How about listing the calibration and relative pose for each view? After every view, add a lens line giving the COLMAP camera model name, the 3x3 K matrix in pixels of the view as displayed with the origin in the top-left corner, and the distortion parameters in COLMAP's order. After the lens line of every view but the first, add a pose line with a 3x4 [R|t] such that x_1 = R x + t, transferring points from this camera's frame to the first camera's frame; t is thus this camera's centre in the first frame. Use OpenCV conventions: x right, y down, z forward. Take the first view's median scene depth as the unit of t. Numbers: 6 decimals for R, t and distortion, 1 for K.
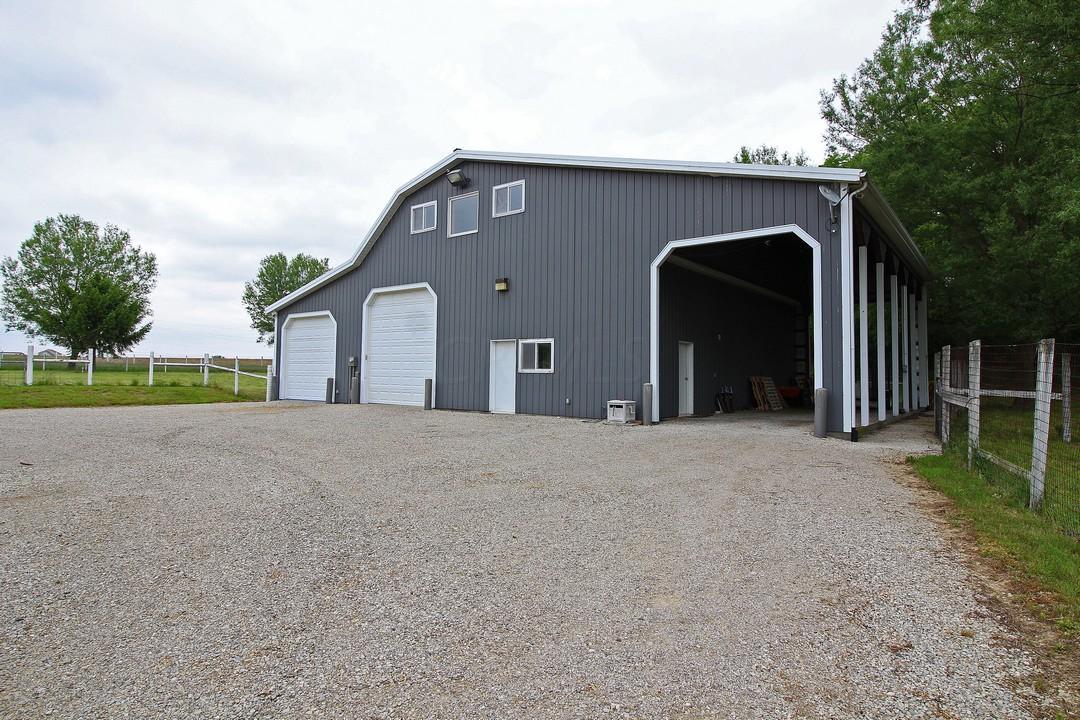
lens RADIAL K [[601.1, 0, 544.0], [0, 601.1, 340.1], [0, 0, 1]] dist [-0.002593, -0.000918]
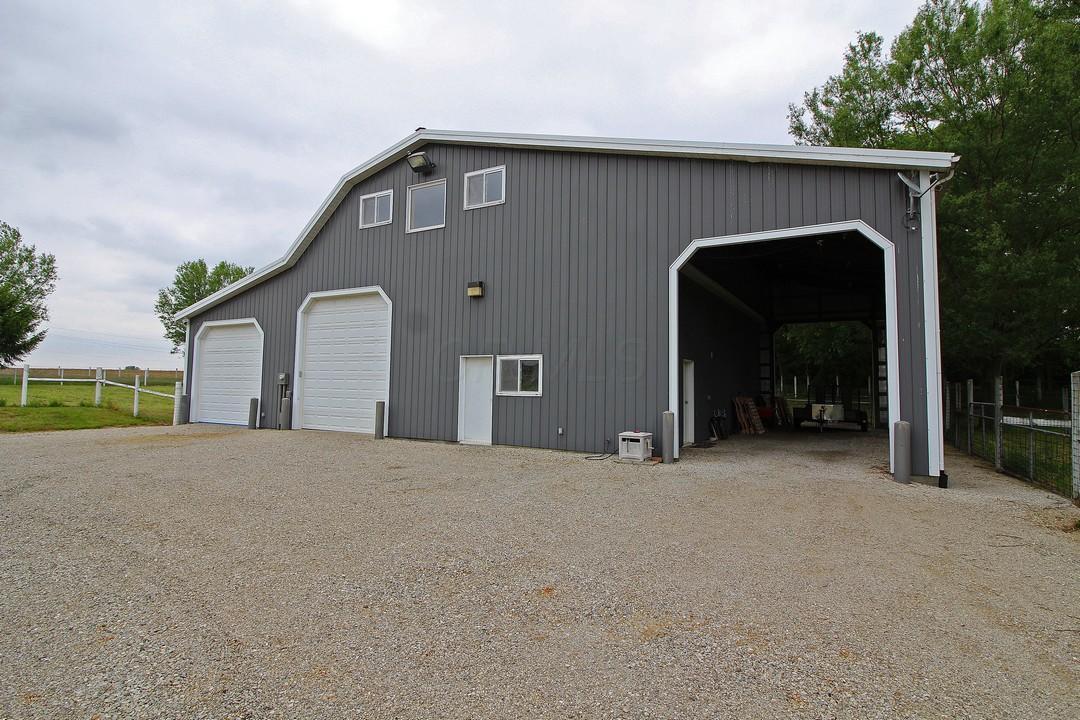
lens RADIAL K [[558.7, 0, 541.8], [0, 558.7, 343.7], [0, 0, 1]] dist [-0.004562, -0.002198]
pose [[0.990693, 0.013589, 0.135435, -0.075762], [-0.011024, 0.999746, -0.019676, -0.002336], [-0.135668, 0.017999, 0.990591, 0.201210]]
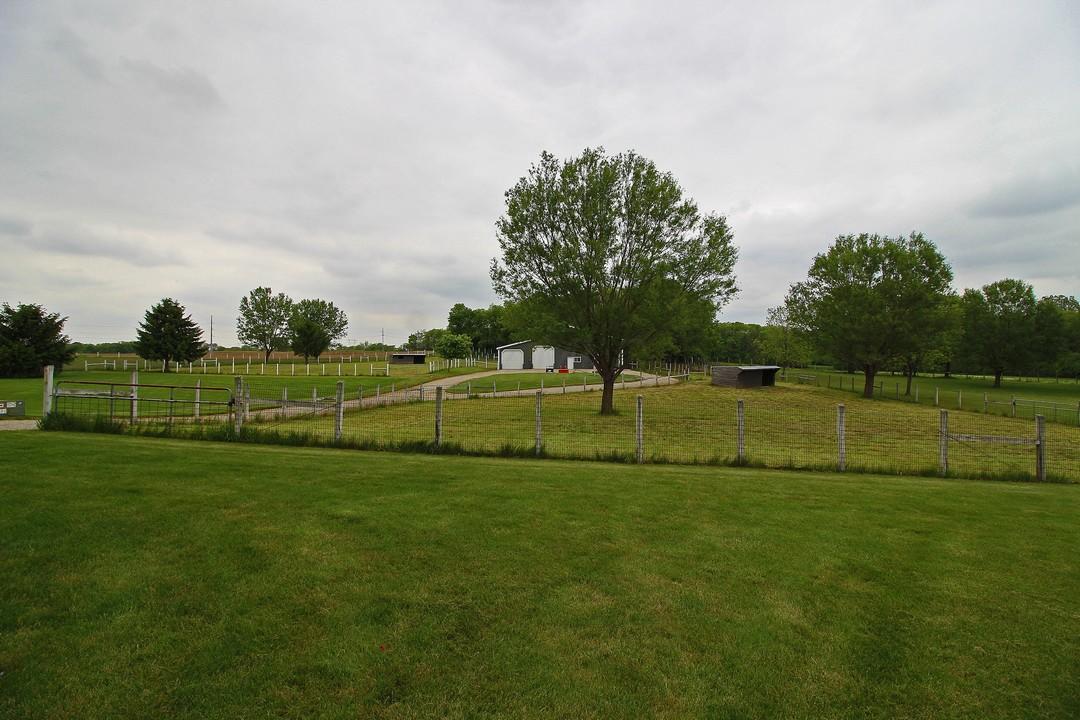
lens RADIAL K [[504.6, 0, 553.7], [0, 504.6, 340.5], [0, 0, 1]] dist [-0.001896, -0.000056]
pose [[0.797351, 0.014018, 0.603354, -2.980488], [-0.023065, 0.999708, 0.007254, -0.179417], [-0.603076, -0.019701, 0.797441, -2.687306]]
